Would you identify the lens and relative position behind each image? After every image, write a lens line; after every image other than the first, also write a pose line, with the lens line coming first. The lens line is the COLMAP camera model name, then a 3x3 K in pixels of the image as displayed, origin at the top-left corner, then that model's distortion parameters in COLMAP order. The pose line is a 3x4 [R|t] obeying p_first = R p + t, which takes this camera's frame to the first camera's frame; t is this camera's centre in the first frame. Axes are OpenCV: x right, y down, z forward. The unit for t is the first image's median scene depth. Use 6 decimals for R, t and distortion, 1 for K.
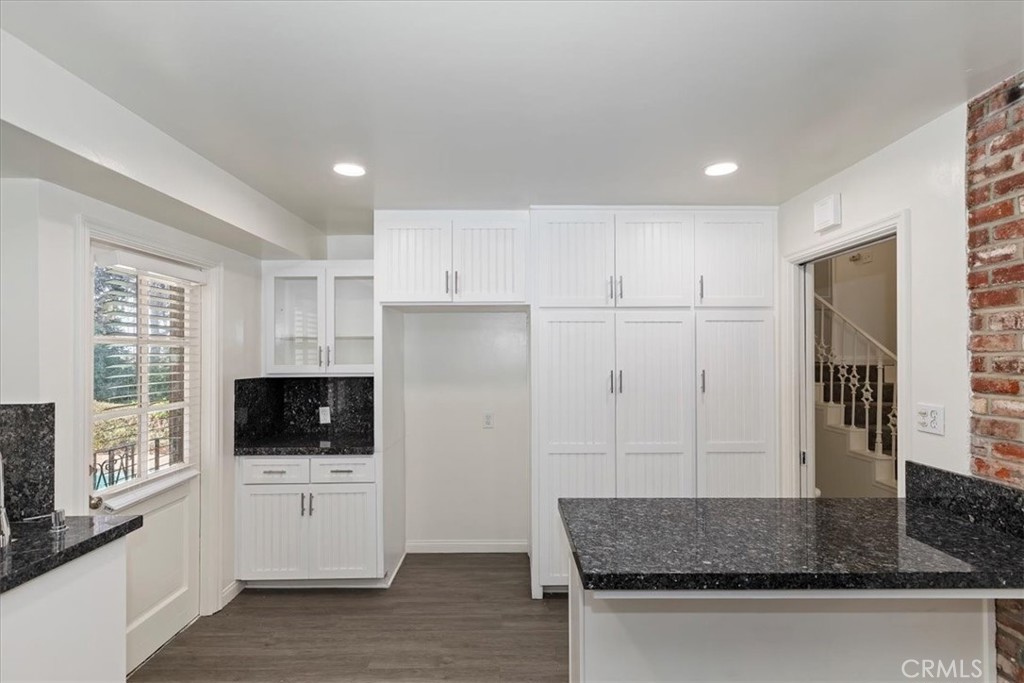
lens RADIAL K [[469.0, 0, 512.7], [0, 469.0, 349.5], [0, 0, 1]] dist [0.004202, -0.000405]
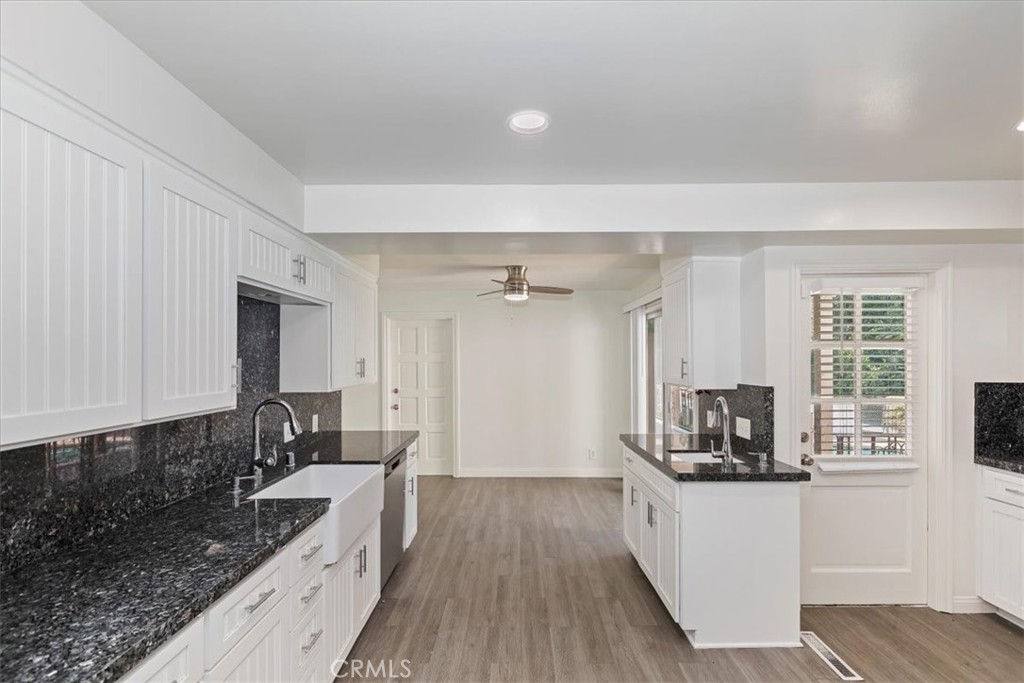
lens RADIAL K [[469.0, 0, 524.7], [0, 469.0, 355.6], [0, 0, 1]] dist [0.004202, -0.000405]
pose [[-0.001420, -0.000836, -0.999999, 0.595636], [0.011883, 0.999929, -0.000853, 0.001145], [0.999928, -0.011884, -0.001410, 0.174373]]
